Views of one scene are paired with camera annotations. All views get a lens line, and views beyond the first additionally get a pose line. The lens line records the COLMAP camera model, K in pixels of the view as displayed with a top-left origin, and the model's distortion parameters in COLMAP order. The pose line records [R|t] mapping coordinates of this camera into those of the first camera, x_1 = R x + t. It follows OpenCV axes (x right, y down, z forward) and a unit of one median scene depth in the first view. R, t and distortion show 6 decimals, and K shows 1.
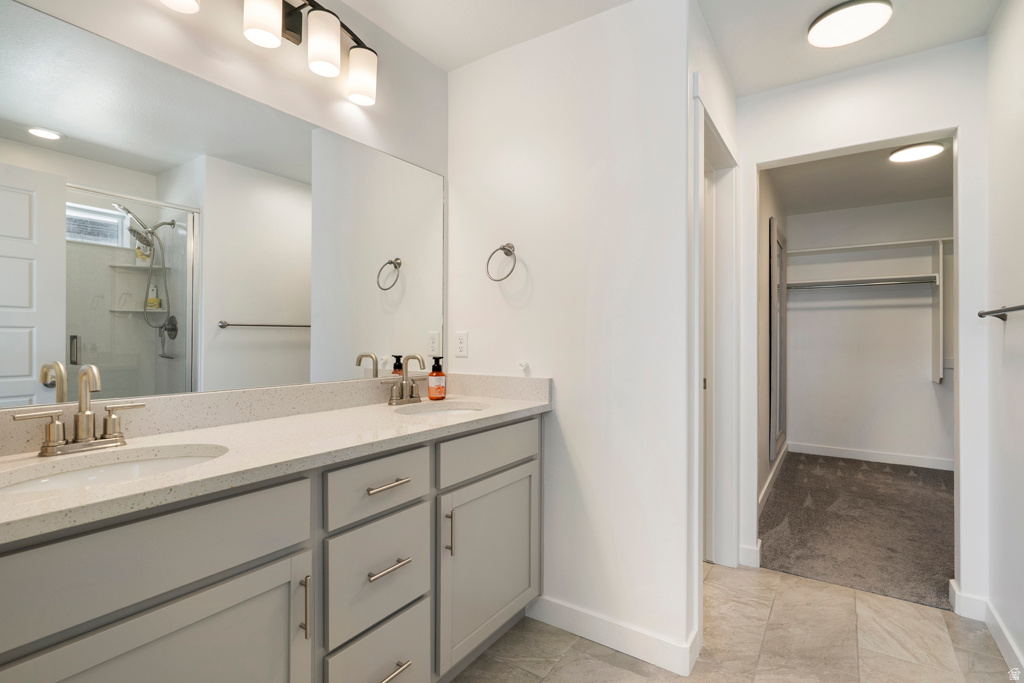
lens RADIAL K [[484.0, 0, 530.7], [0, 484.0, 343.3], [0, 0, 1]] dist [-0.000906, -0.000024]
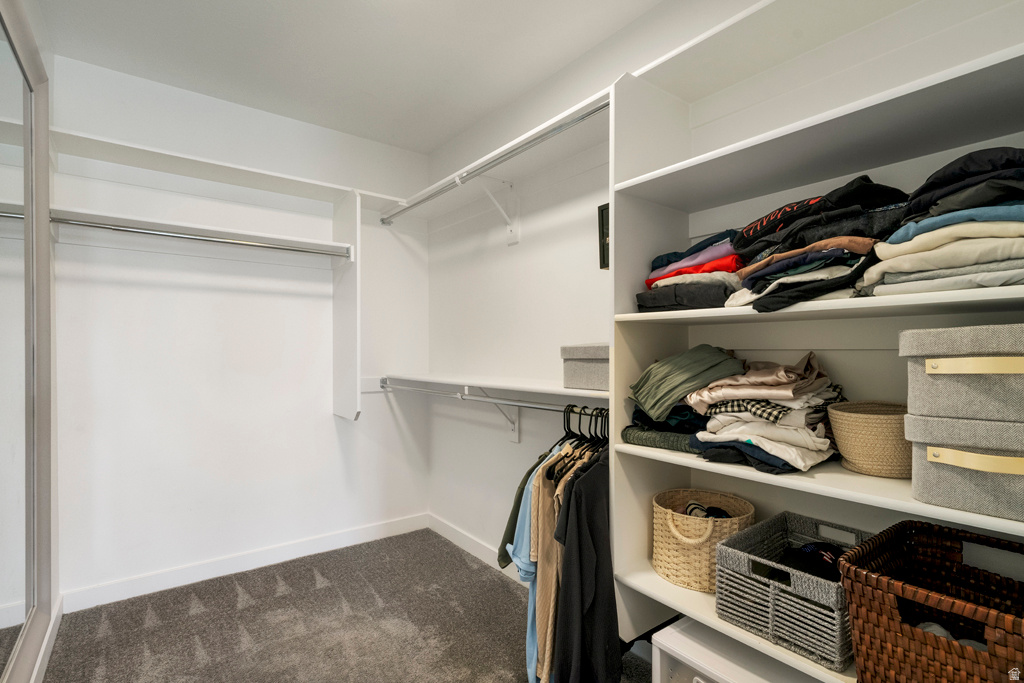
lens RADIAL K [[484.0, 0, 530.7], [0, 484.0, 343.3], [0, 0, 1]] dist [-0.000906, -0.000024]
pose [[0.322280, 0.001587, 0.946643, 0.303911], [0.010586, 0.999930, -0.005280, -0.010111], [-0.946585, 0.011723, 0.322240, 0.542633]]
